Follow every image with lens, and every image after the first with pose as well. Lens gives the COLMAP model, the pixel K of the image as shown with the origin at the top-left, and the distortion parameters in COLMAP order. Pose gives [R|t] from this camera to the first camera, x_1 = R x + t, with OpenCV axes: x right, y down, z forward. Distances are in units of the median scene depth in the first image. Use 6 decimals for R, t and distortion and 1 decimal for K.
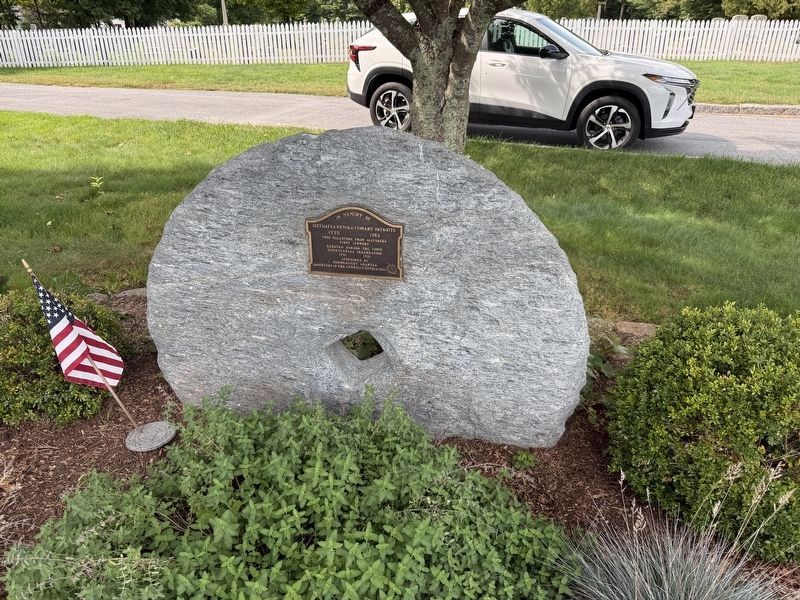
lens RADIAL K [[569.4, 0, 400.0], [0, 569.4, 300.0], [0, 0, 1]] dist [0.065456, -0.113648]
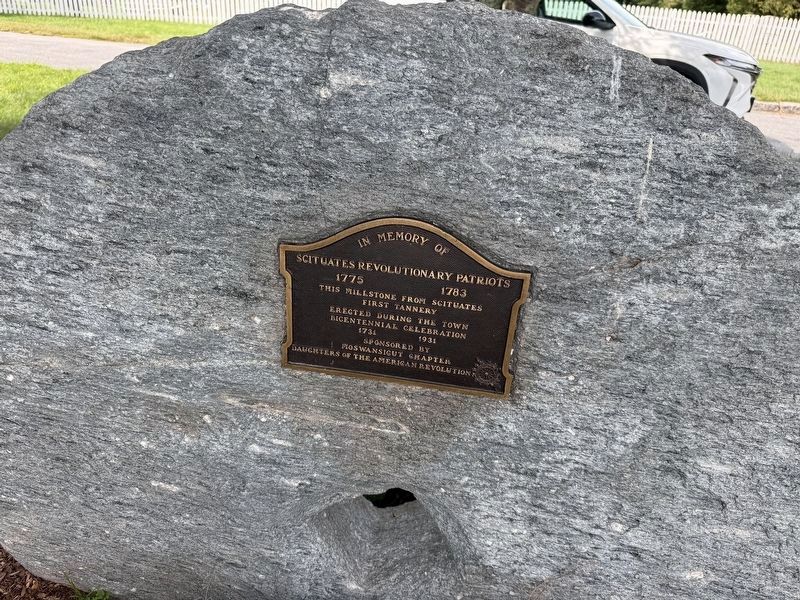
lens RADIAL K [[562.9, 0, 398.3], [0, 562.9, 288.5], [0, 0, 1]] dist [0.040566, -0.107393]
pose [[0.998171, 0.052064, 0.030721, -0.091929], [-0.052430, 0.998561, 0.011237, -0.114998], [-0.030092, -0.012827, 0.999465, 0.597570]]
